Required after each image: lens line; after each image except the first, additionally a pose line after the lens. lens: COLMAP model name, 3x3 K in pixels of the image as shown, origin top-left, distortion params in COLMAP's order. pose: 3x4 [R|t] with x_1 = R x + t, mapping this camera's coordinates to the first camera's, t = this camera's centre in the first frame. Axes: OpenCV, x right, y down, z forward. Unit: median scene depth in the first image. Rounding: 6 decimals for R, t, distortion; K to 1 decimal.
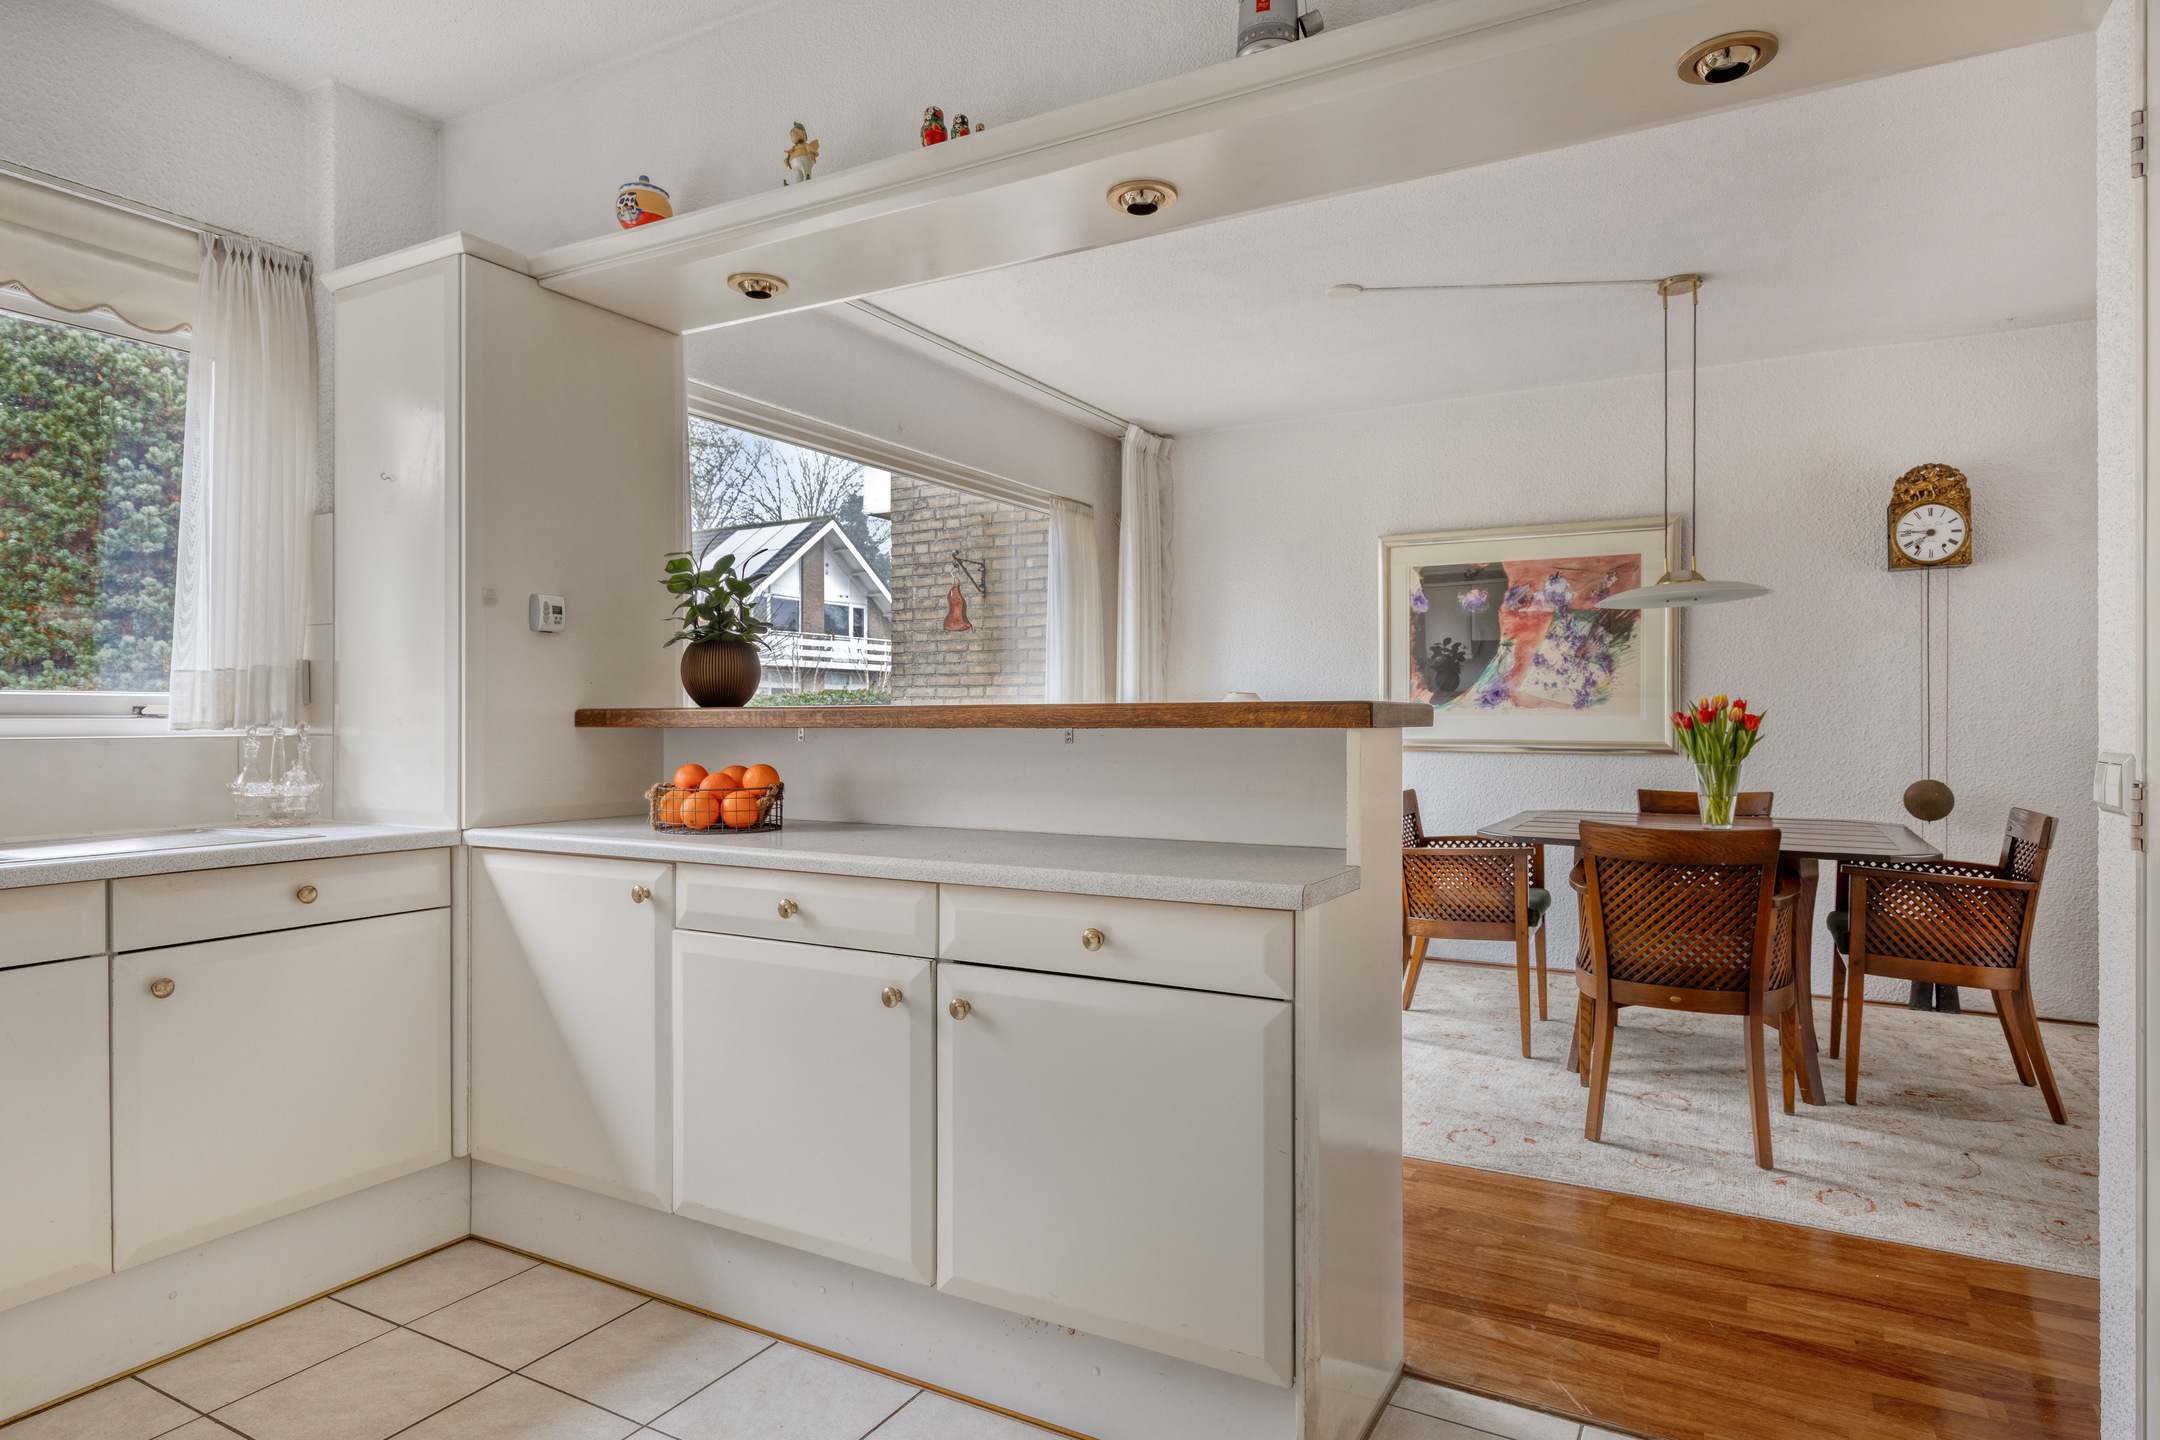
lens RADIAL K [[1222.1, 0, 1080.0], [0, 1222.1, 720.0], [0, 0, 1]] dist [0.001339, 0.000367]
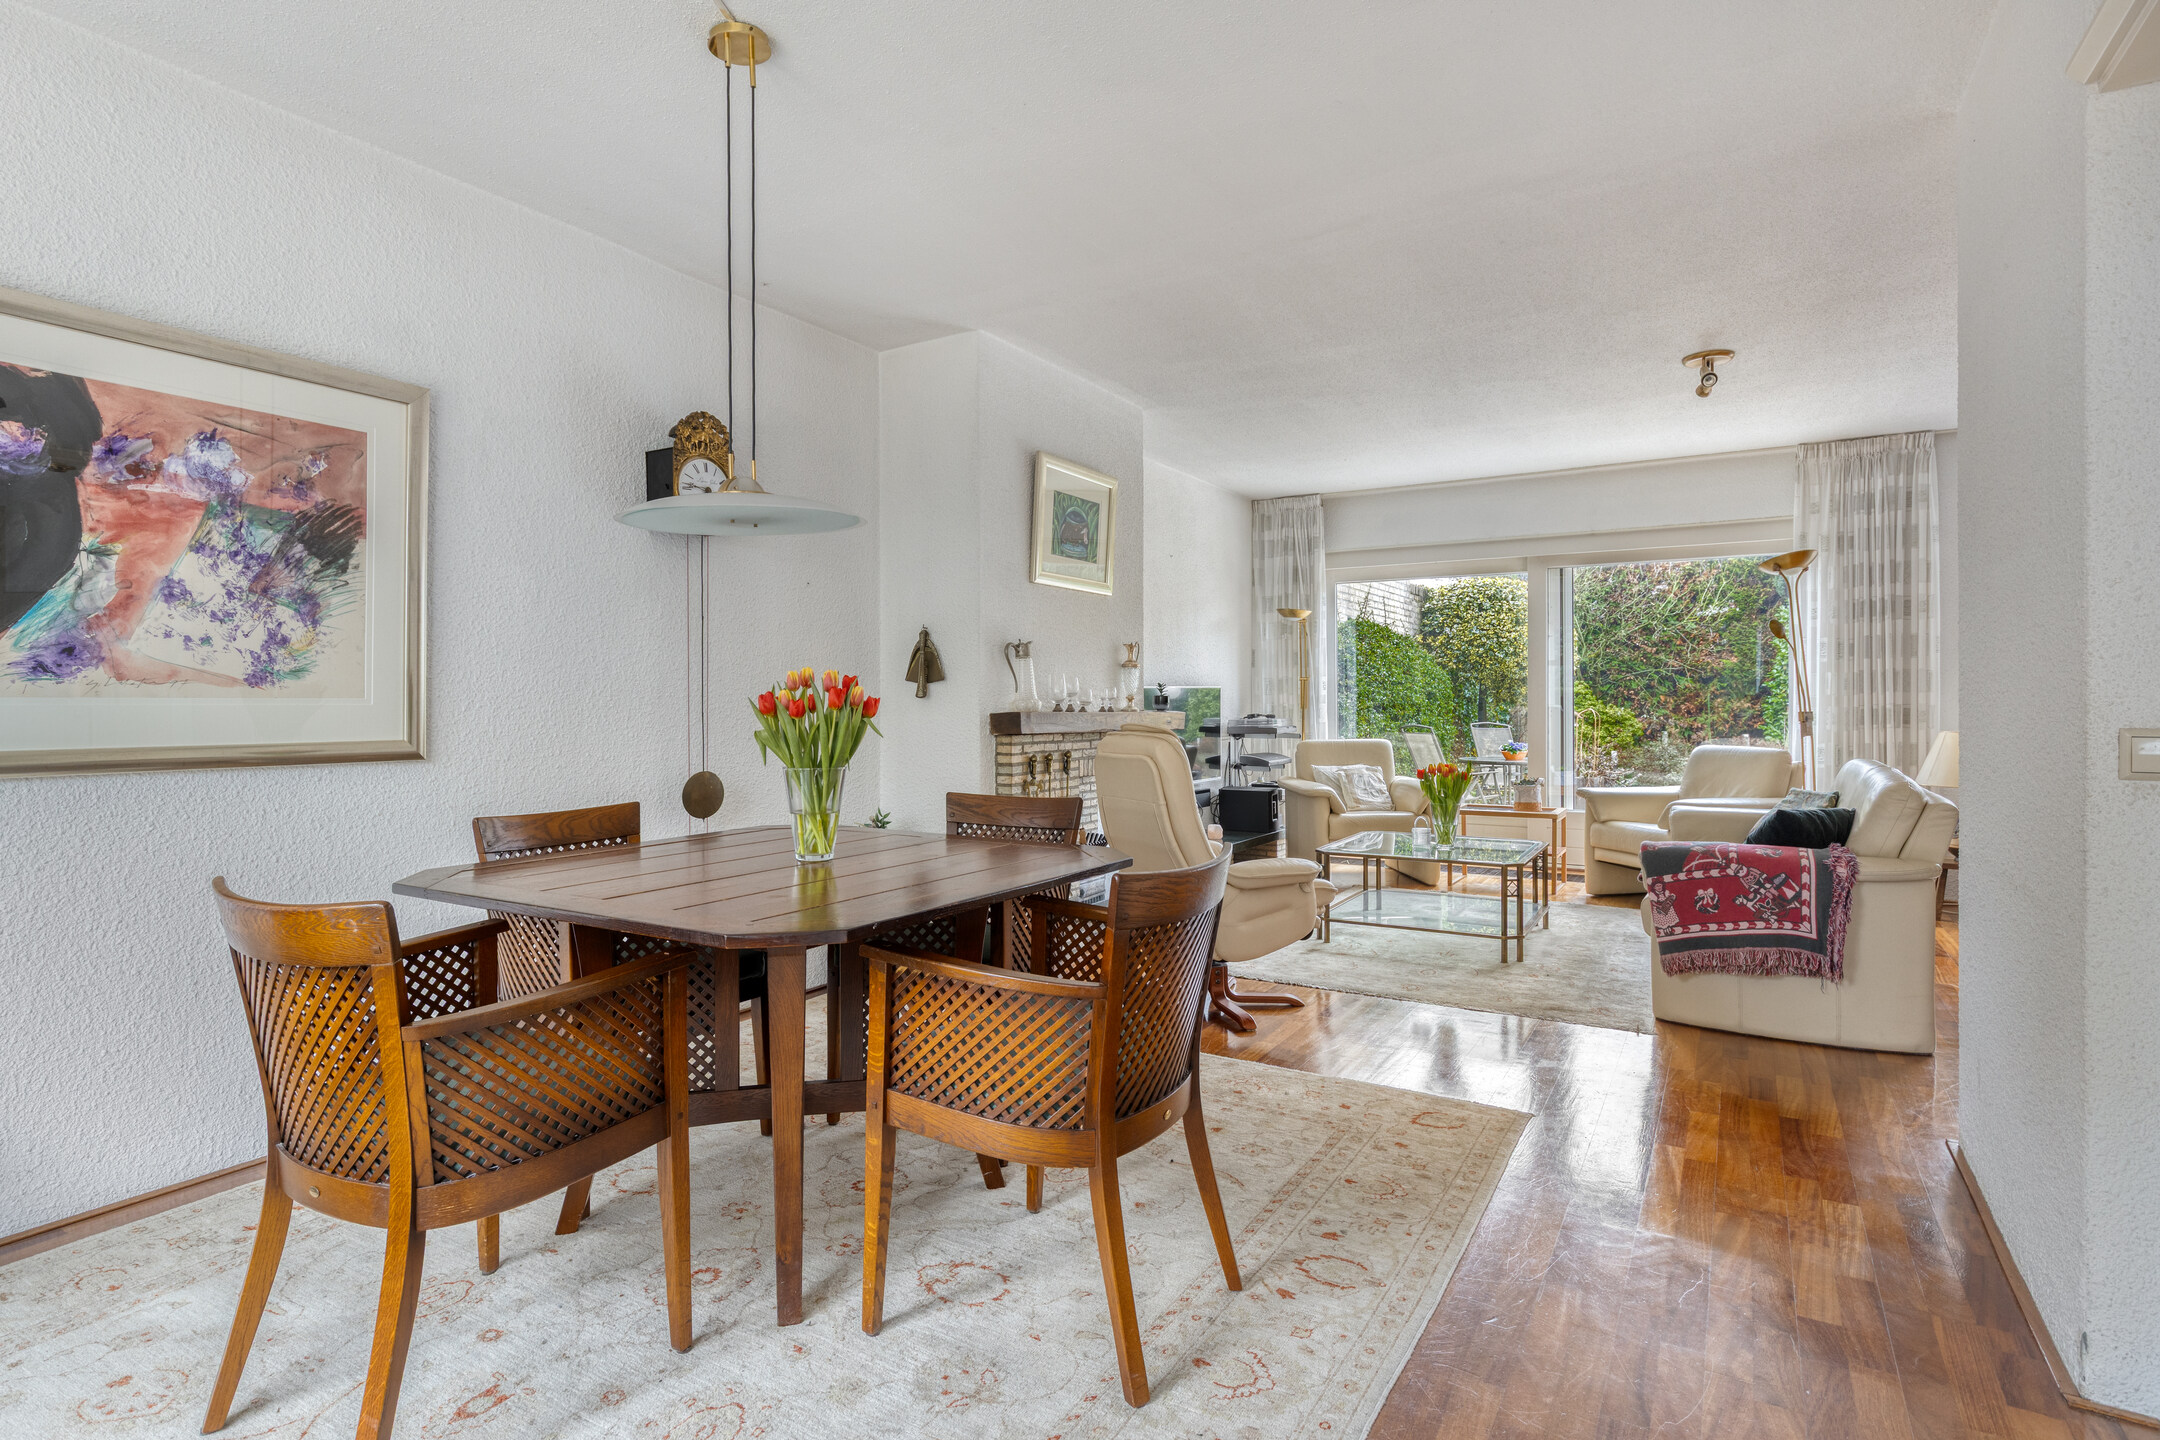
lens RADIAL K [[1089.4, 0, 1077.8], [0, 1089.4, 712.3], [0, 0, 1]] dist [0.003880, -0.010718]
pose [[0.037882, -0.011602, 0.999215, -0.068648], [0.004291, 0.999925, 0.011448, -0.001473], [-0.999273, 0.003854, 0.037929, 0.608557]]
